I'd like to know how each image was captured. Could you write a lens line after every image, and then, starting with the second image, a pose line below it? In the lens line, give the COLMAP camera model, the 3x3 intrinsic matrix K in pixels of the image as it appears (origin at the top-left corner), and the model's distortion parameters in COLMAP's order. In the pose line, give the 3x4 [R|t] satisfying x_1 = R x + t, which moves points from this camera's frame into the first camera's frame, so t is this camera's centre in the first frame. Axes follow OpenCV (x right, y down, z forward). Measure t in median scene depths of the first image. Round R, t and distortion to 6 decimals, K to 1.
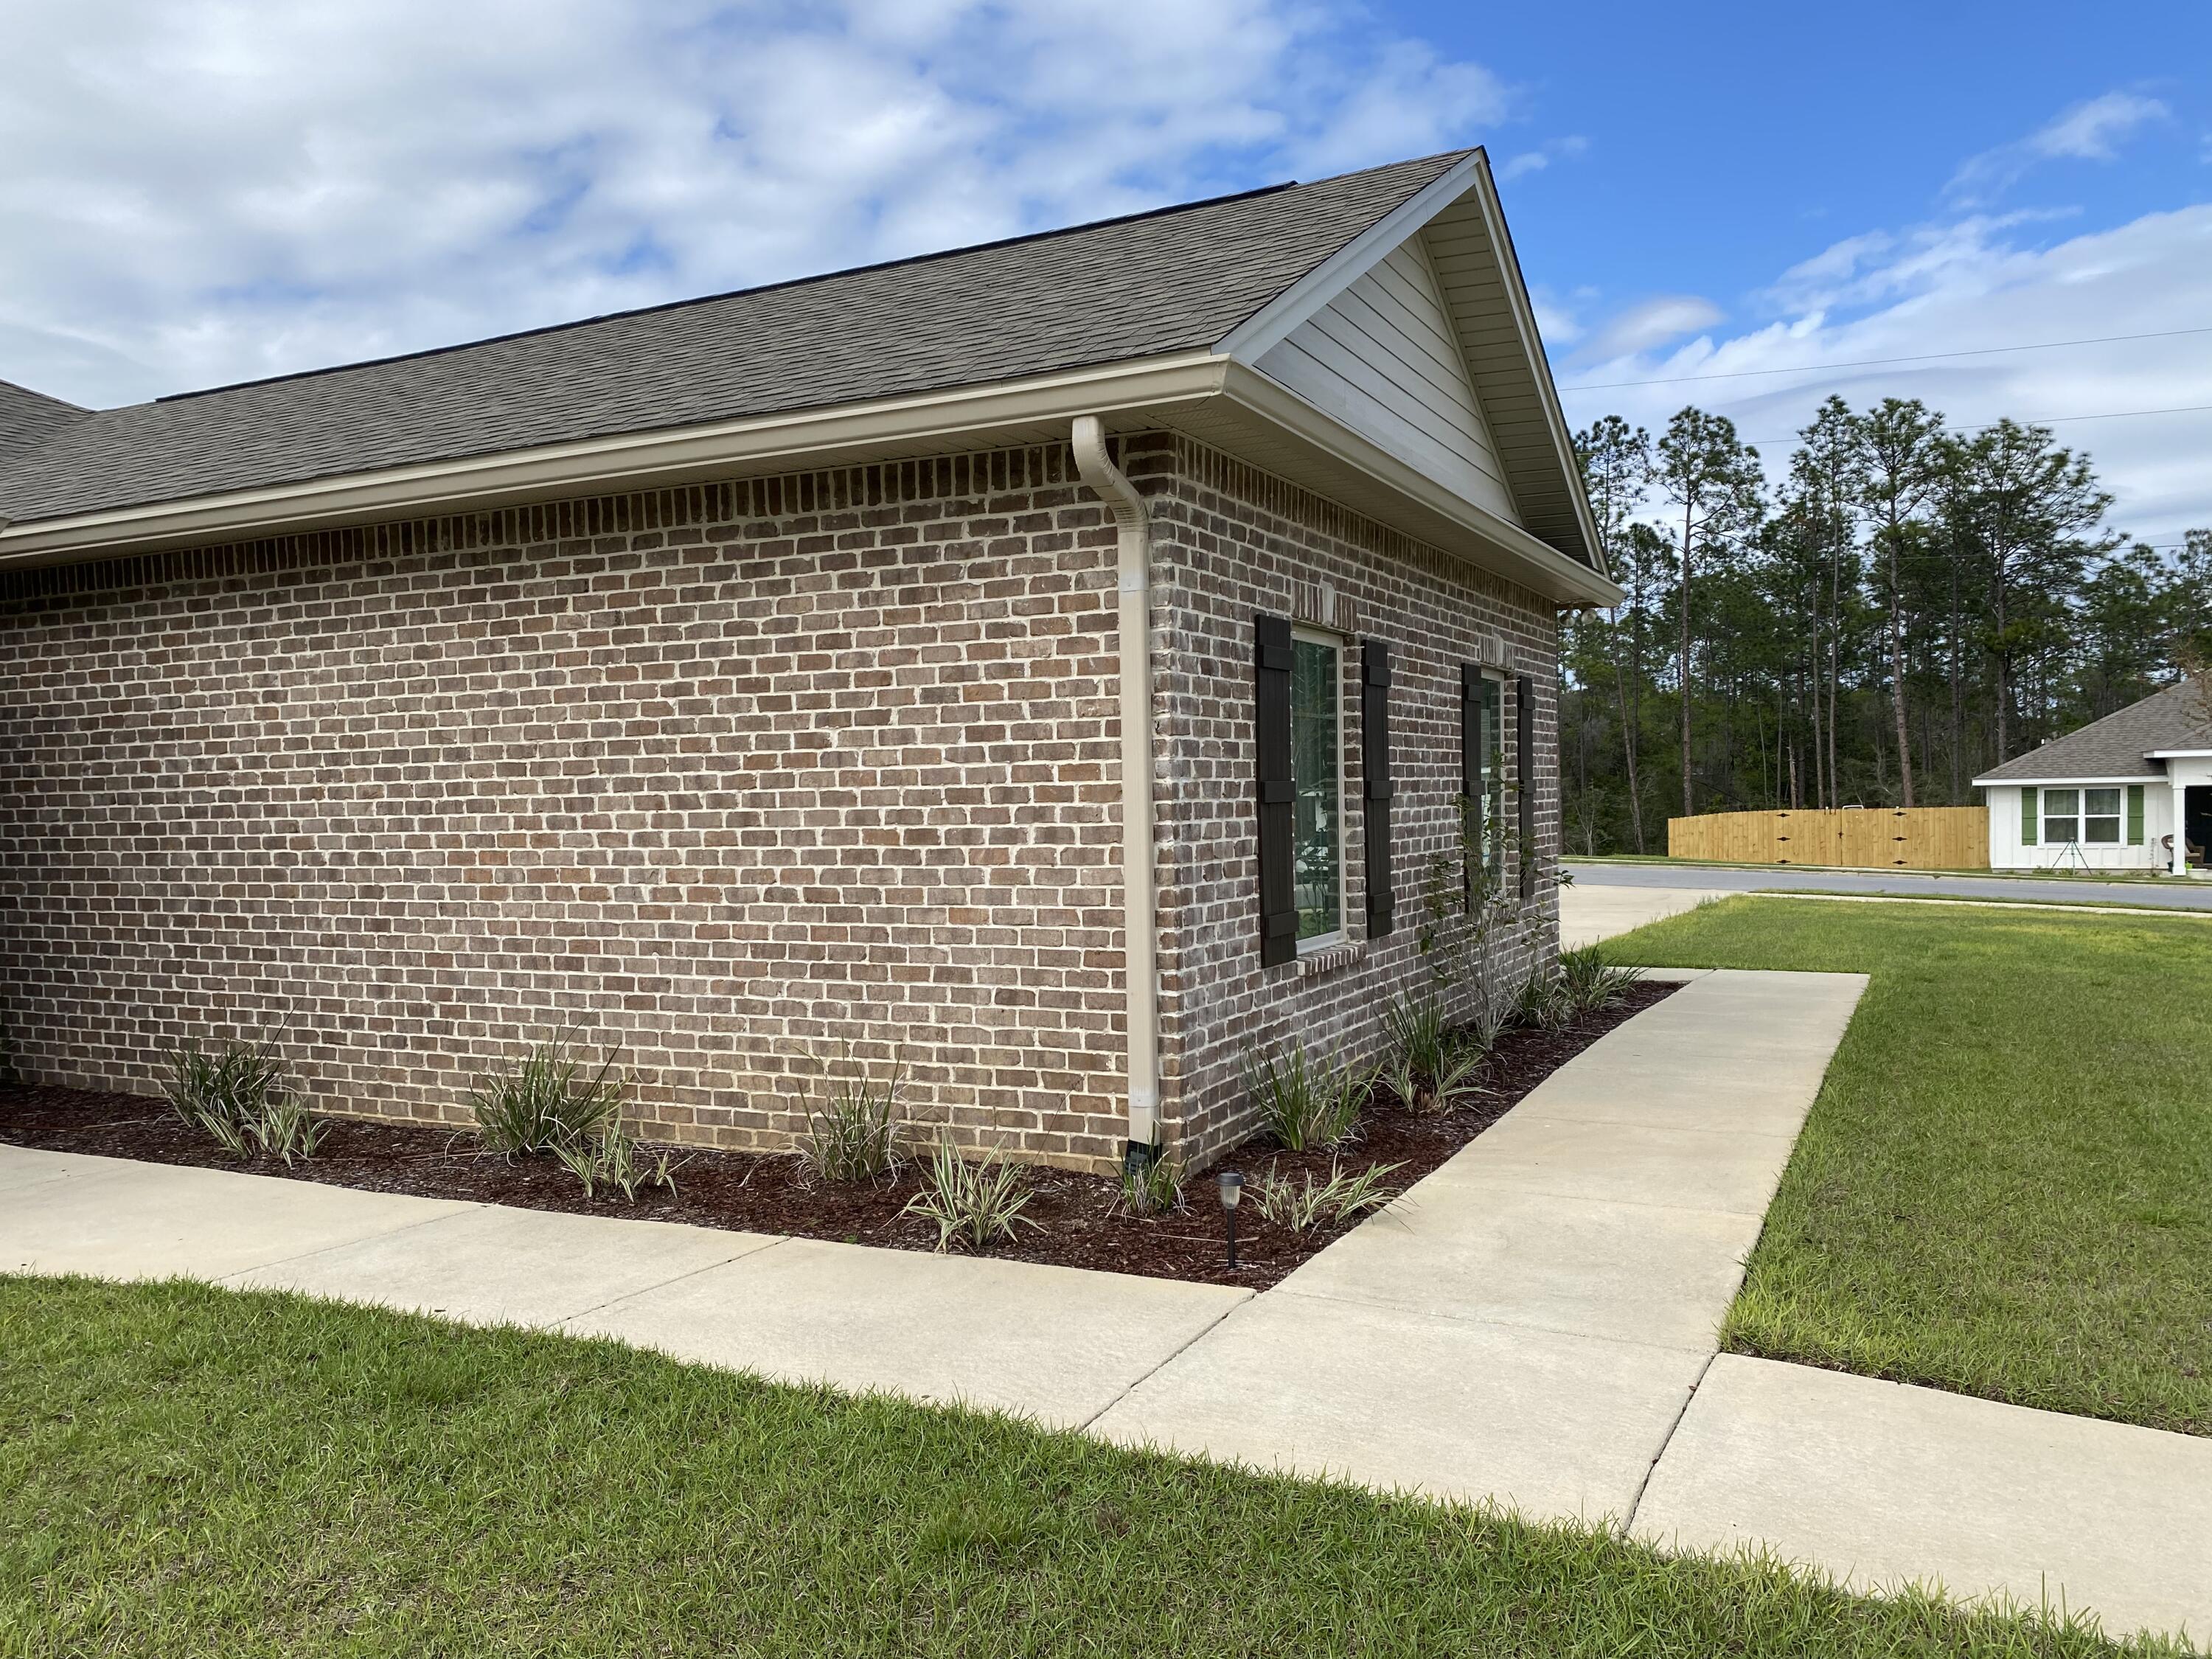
lens RADIAL K [[1675.3, 0, 1107.3], [0, 1675.3, 821.6], [0, 0, 1]] dist [0.088961, -0.111130]
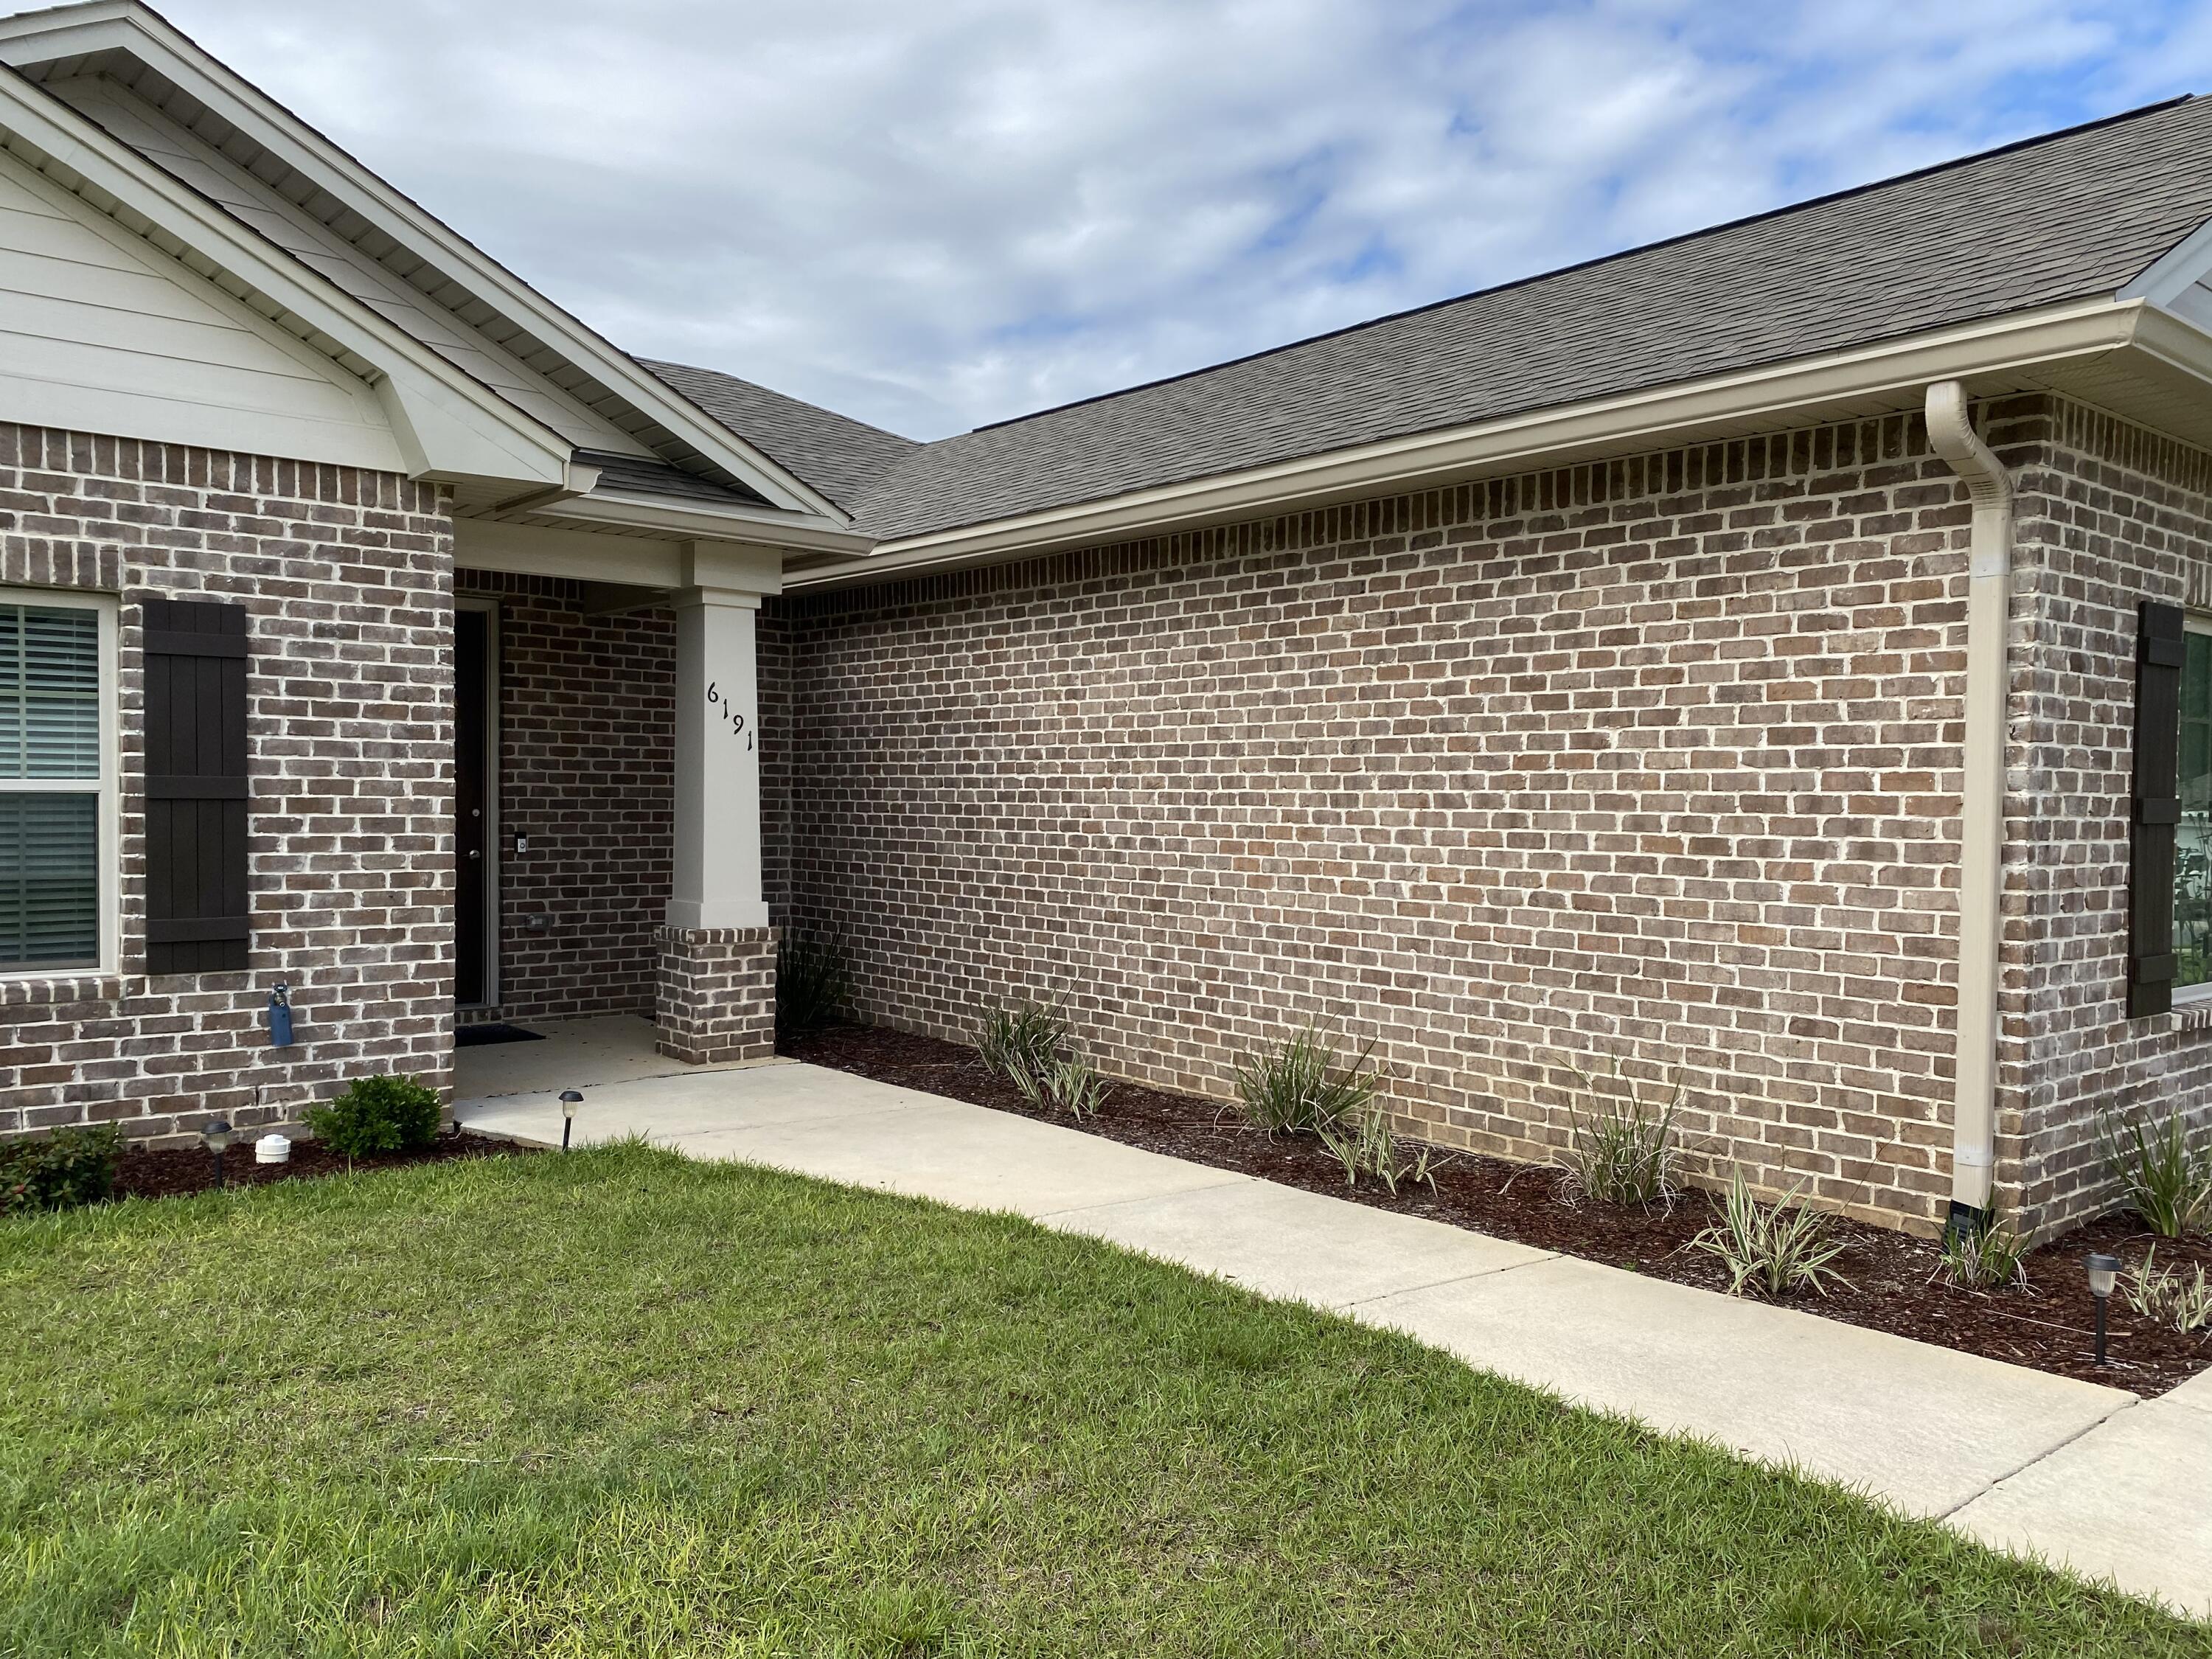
lens RADIAL K [[1675.3, 0, 1092.8], [0, 1675.3, 824.9], [0, 0, 1]] dist [0.088961, -0.111130]
pose [[0.920478, 0.037754, -0.388967, -0.058204], [-0.036473, 0.999278, 0.010679, -0.000422], [0.389089, 0.004357, 0.921190, 0.000253]]
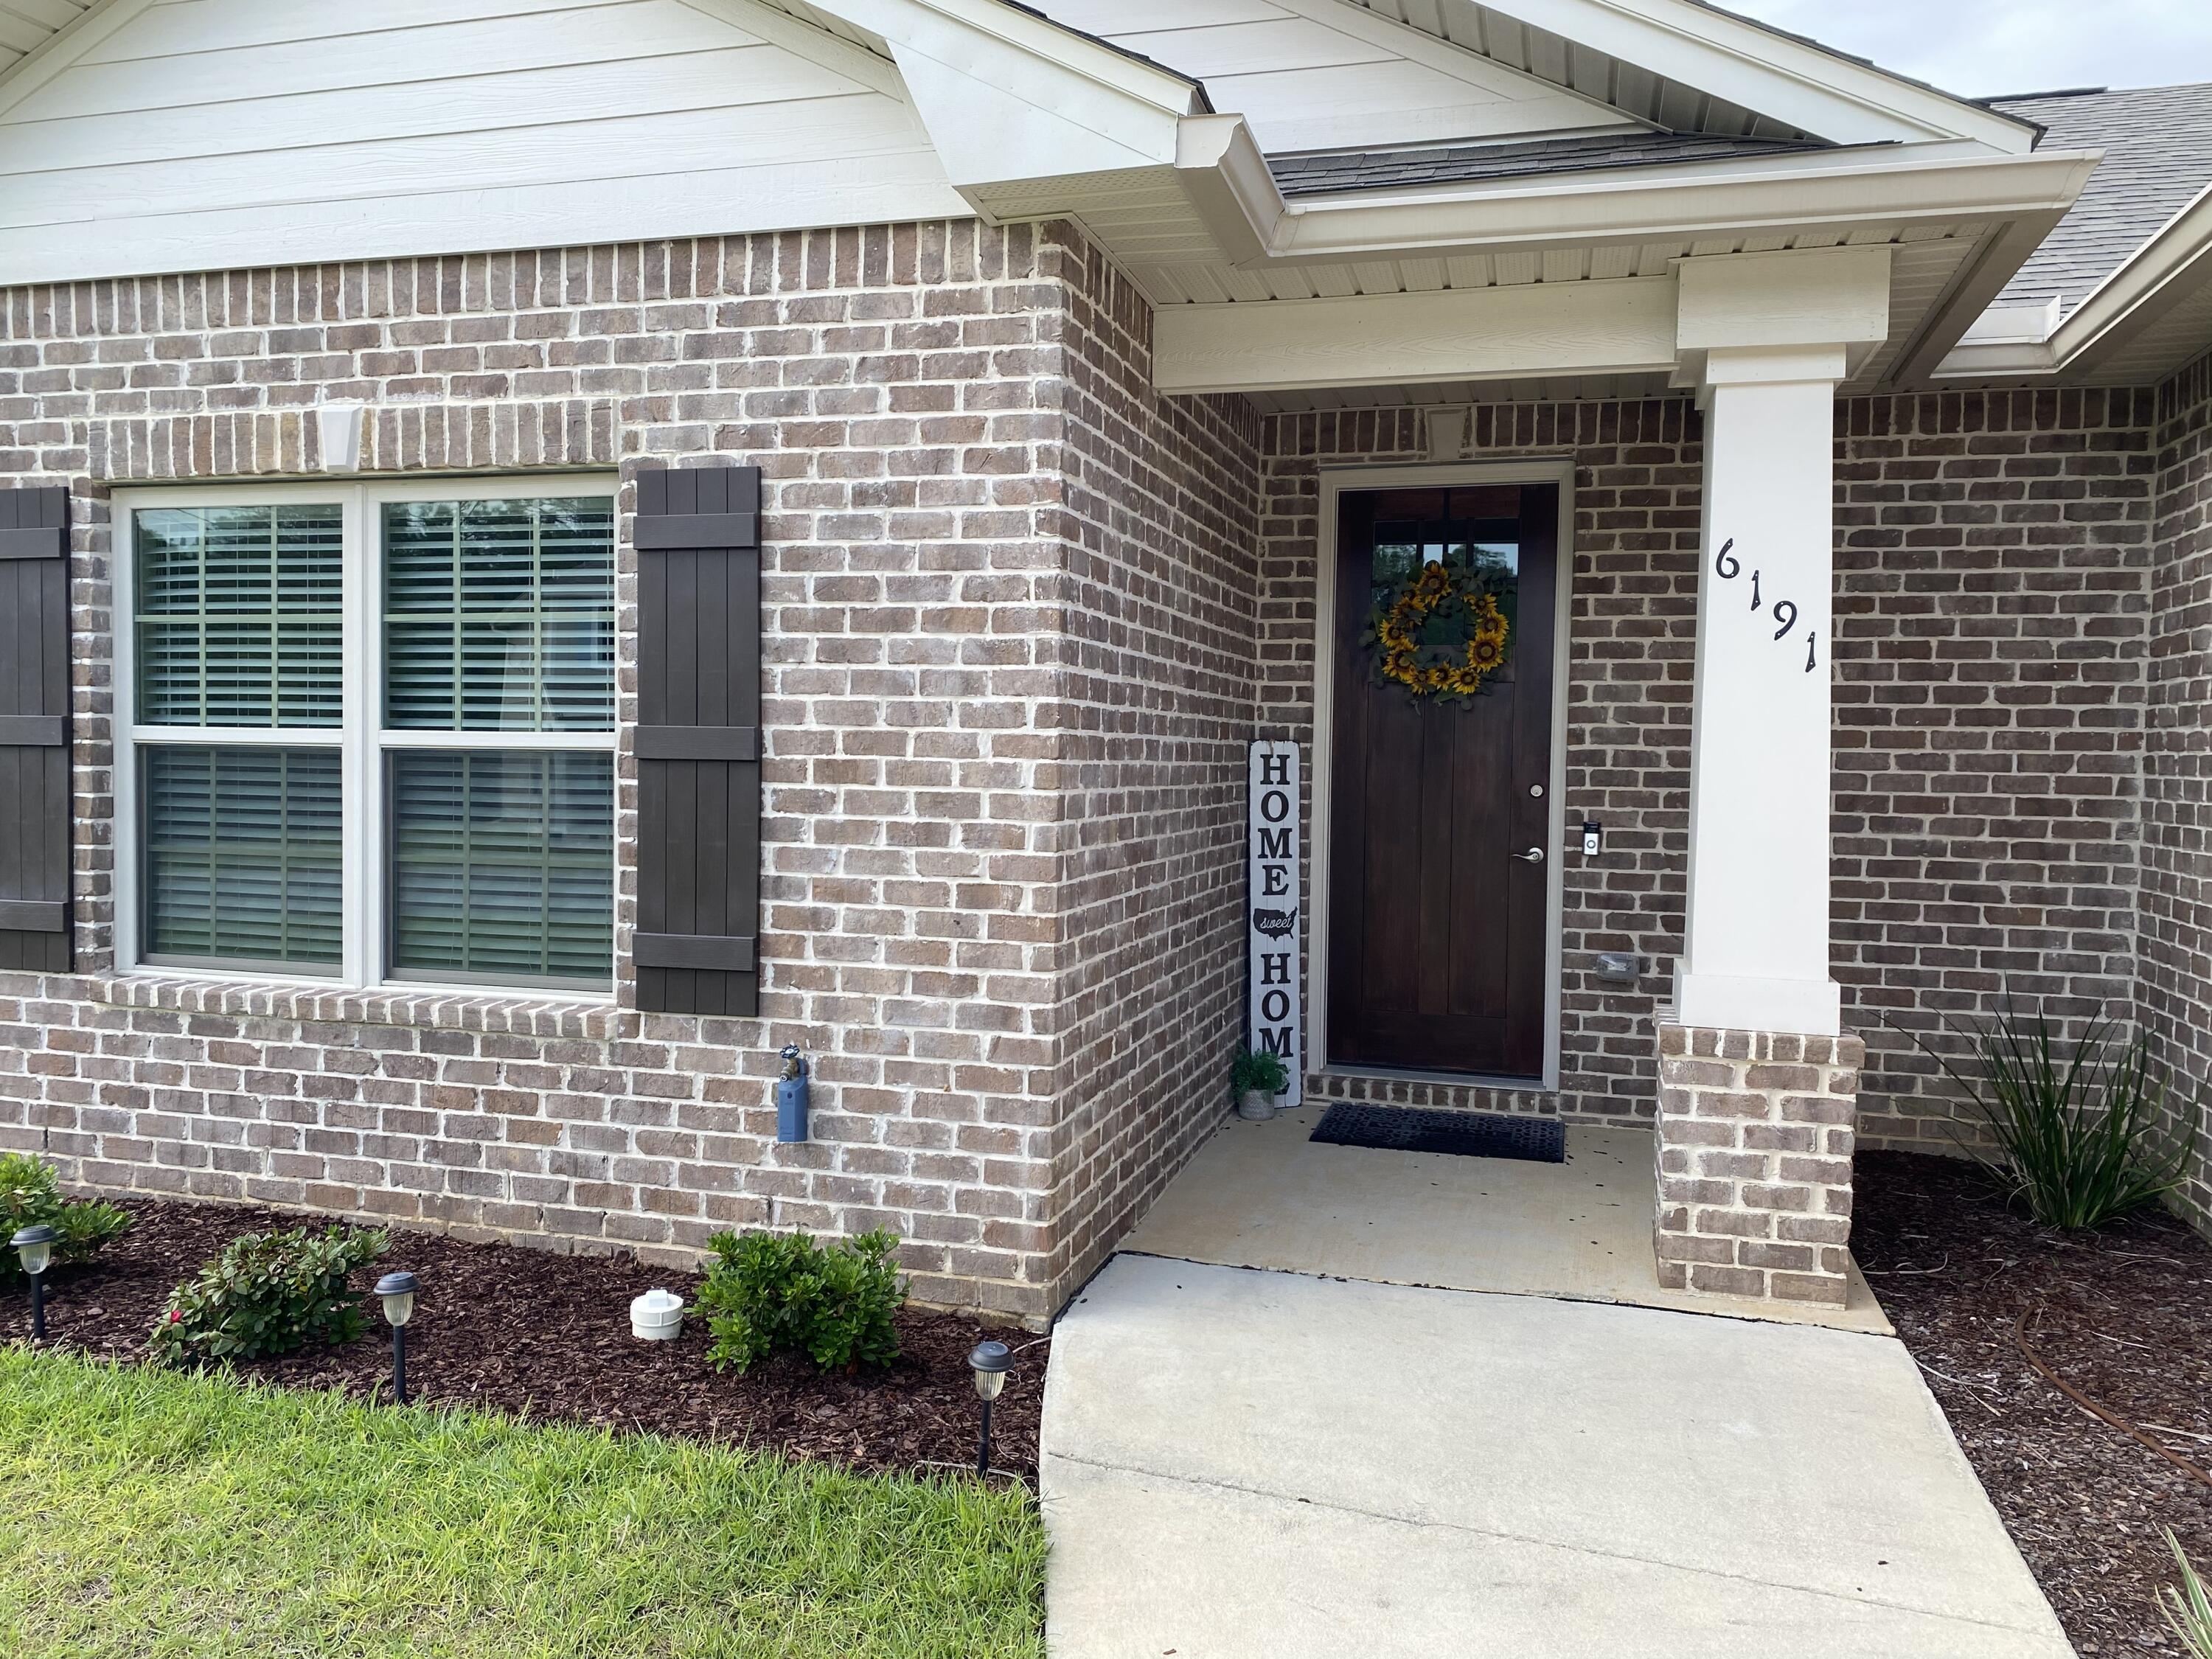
lens RADIAL K [[1675.3, 0, 1124.9], [0, 1675.3, 810.2], [0, 0, 1]] dist [0.088961, -0.111130]
pose [[0.198441, 0.057979, -0.978397, -0.257025], [-0.034924, 0.998033, 0.052059, -0.007462], [0.979491, 0.023839, 0.200075, 0.827961]]
